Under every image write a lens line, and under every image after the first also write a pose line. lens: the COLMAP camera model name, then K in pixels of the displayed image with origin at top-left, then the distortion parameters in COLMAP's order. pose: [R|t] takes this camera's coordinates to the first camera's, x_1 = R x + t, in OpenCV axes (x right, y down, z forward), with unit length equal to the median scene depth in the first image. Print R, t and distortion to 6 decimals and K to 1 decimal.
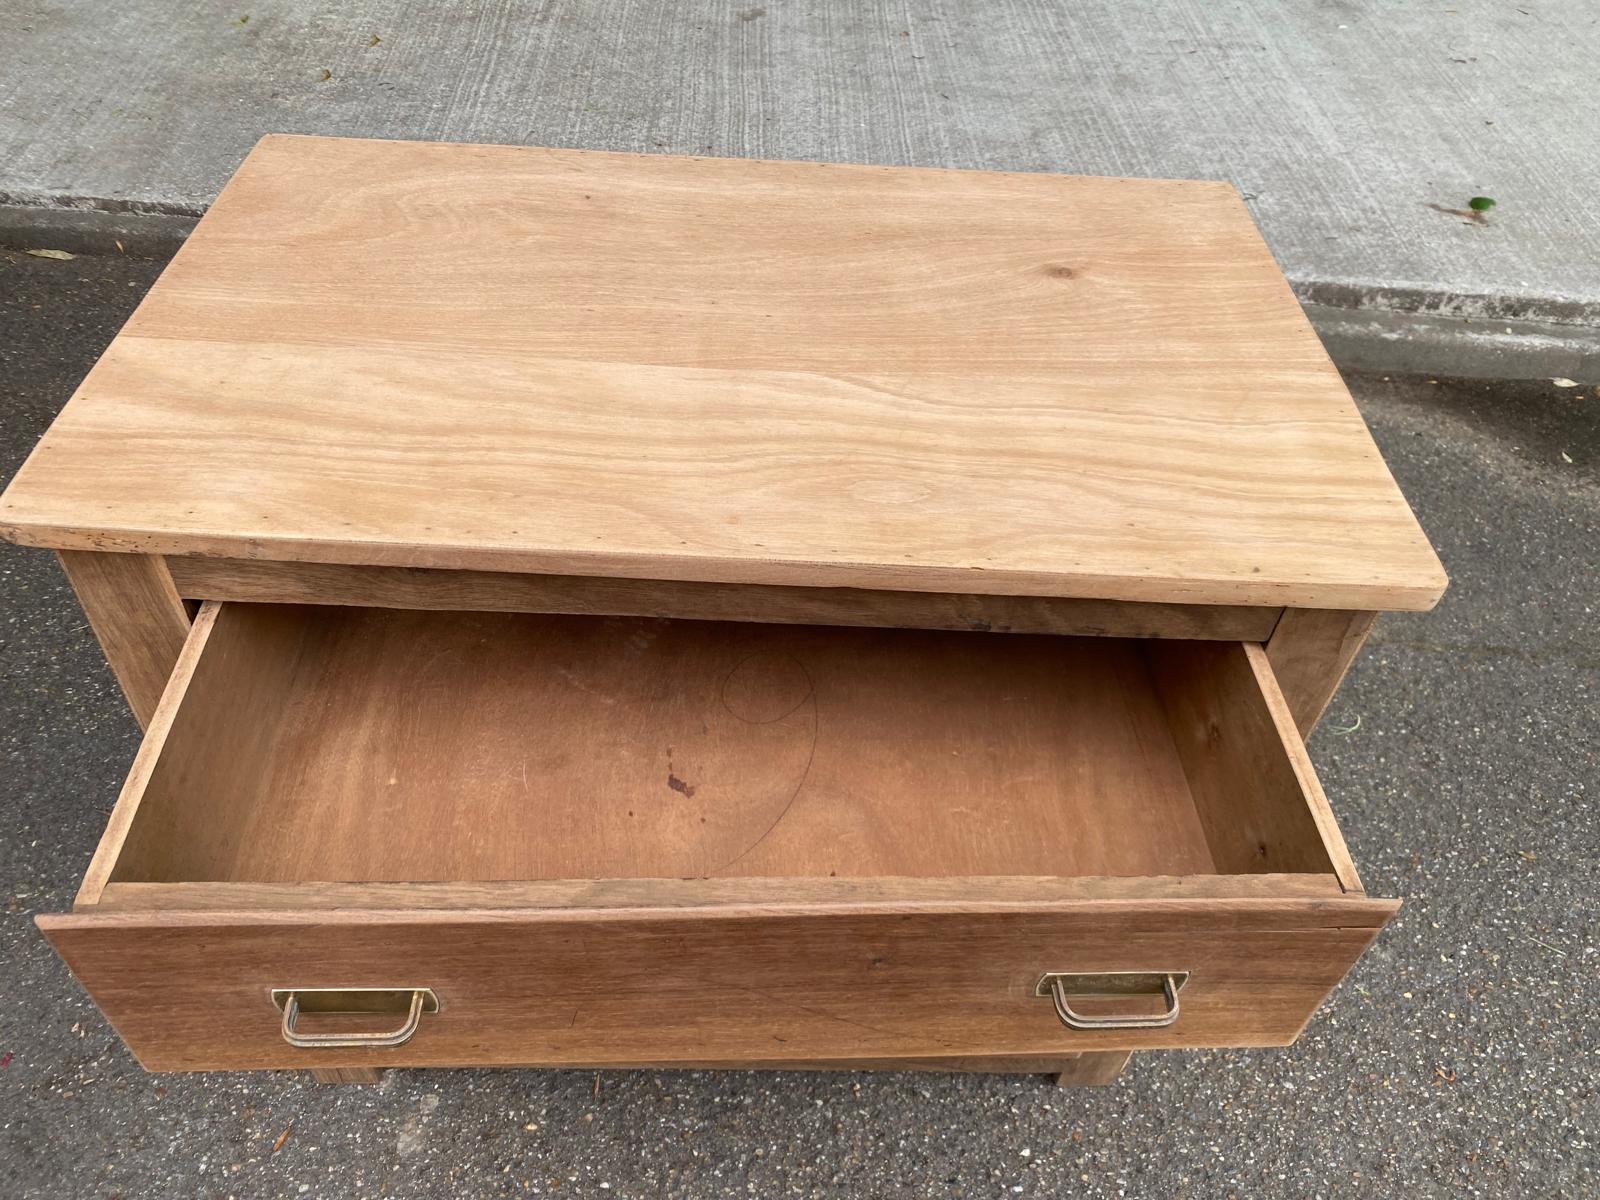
lens RADIAL K [[1228.9, 0, 798.2], [0, 1228.9, 588.3], [0, 0, 1]] dist [0.012519, -0.015320]
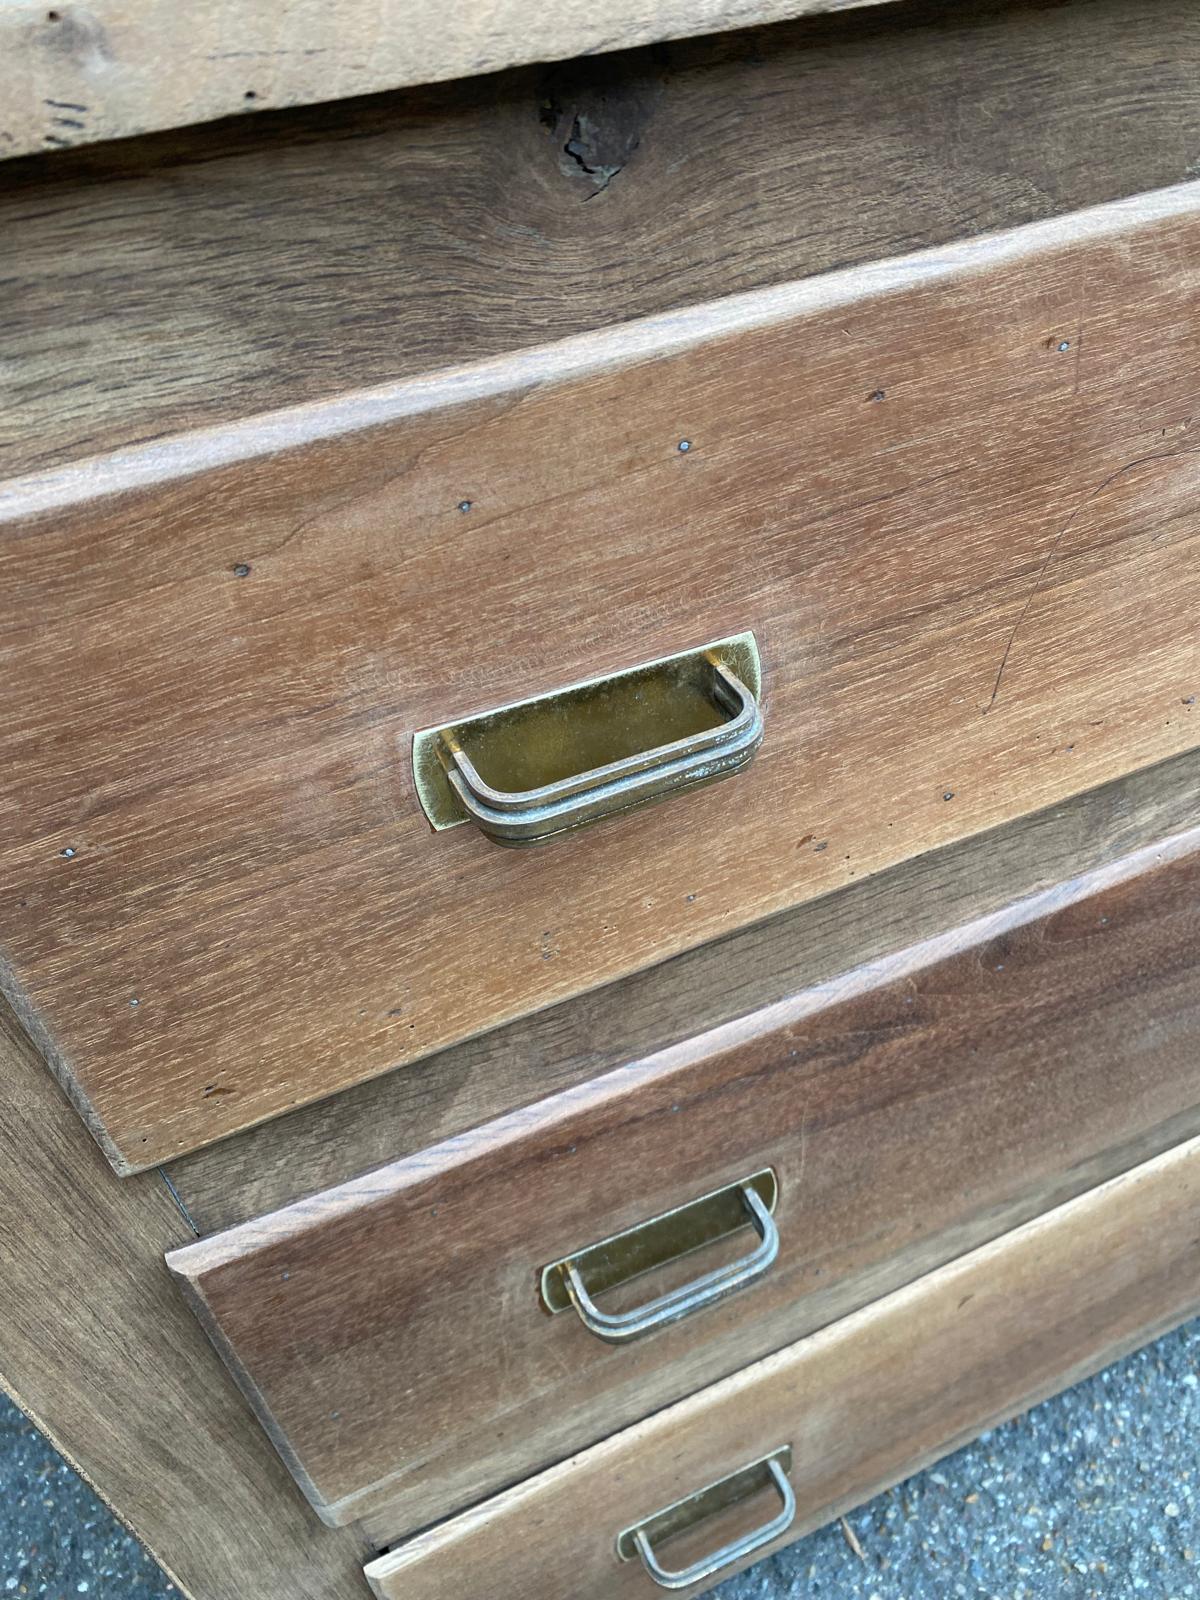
lens RADIAL K [[1228.9, 0, 607.6], [0, 1228.9, 782.9], [0, 0, 1]] dist [0.012519, -0.015320]
pose [[0.908717, -0.362095, 0.207655, -0.253525], [0.381869, 0.922047, -0.063290, 0.086571], [-0.168550, 0.136809, 0.976153, 0.435640]]
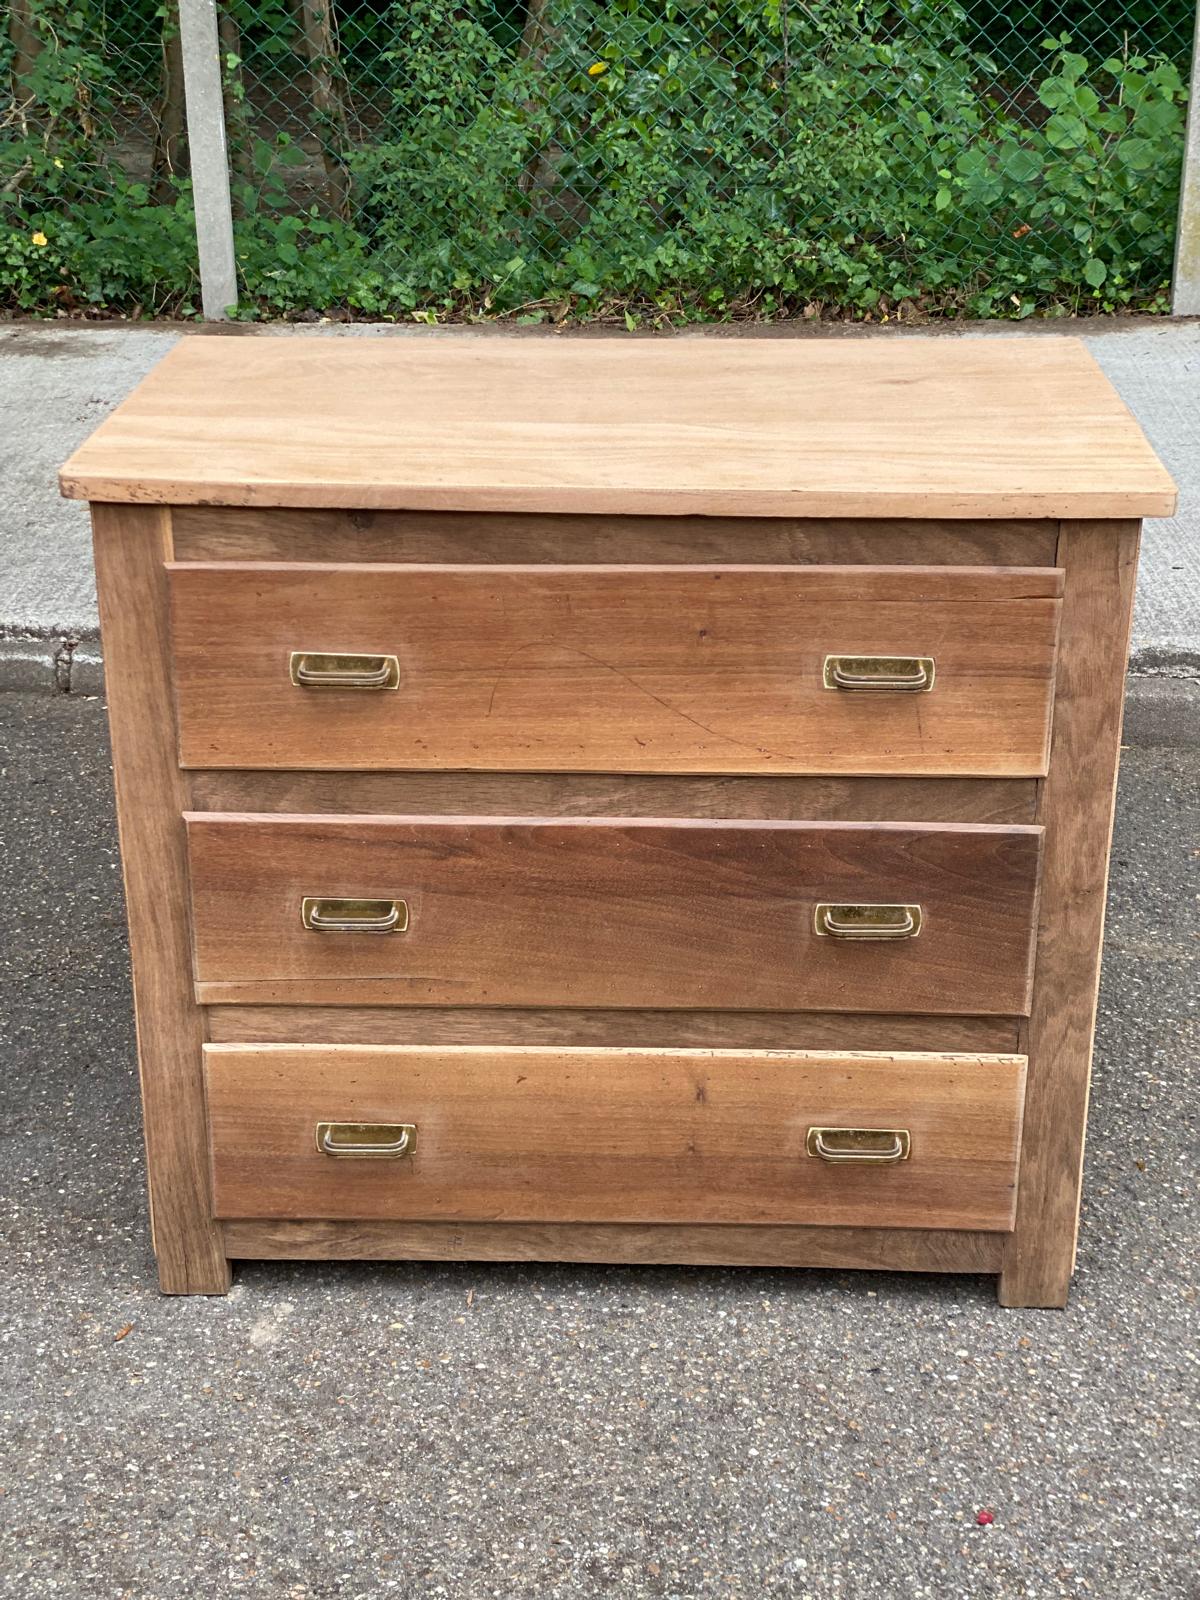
lens RADIAL K [[2400.6, 0, 570.2], [0, 2400.6, 807.6], [0, 0, 1]] dist [0.110329, 0.000000]
pose [[0.996660, -0.037173, -0.072707, 0.047219], [0.008561, 0.933039, -0.359675, 0.696596], [0.081209, 0.357851, 0.930241, -0.725495]]
